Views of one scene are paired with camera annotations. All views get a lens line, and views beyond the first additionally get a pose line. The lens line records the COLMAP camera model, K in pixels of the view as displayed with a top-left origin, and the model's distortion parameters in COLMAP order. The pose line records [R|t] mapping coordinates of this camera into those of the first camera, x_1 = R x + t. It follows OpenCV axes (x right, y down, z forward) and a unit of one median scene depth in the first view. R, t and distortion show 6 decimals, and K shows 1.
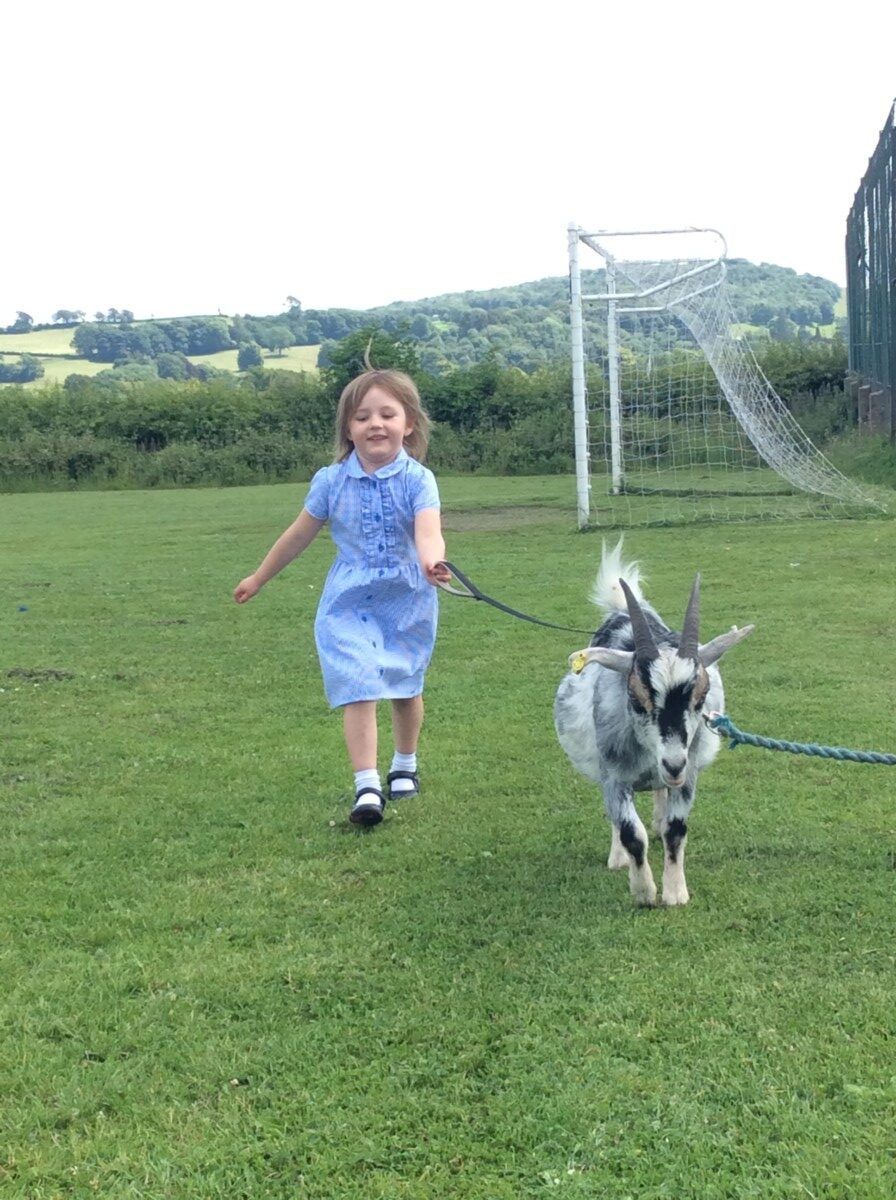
lens RADIAL K [[2055.3, 0, 448.0], [0, 2055.3, 600.0], [0, 0, 1]] dist [0.052888, 0.302829]
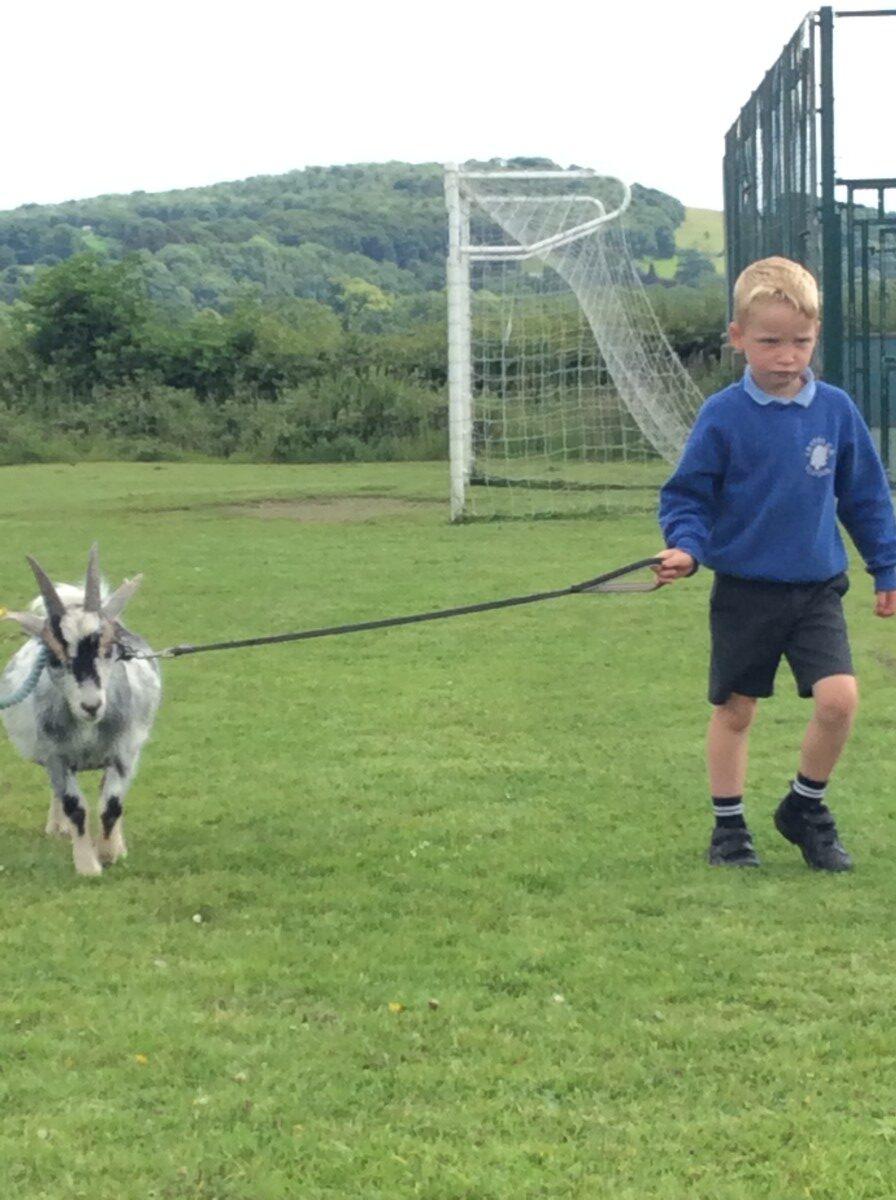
lens RADIAL K [[3078.0, 0, 448.0], [0, 3078.0, 600.0], [0, 0, 1]] dist [-0.092773, 2.428888]
pose [[0.993522, 0.016237, 0.112473, -0.032949], [-0.014131, 0.999710, -0.019503, 0.009626], [-0.112757, 0.017787, 0.993463, -0.108541]]
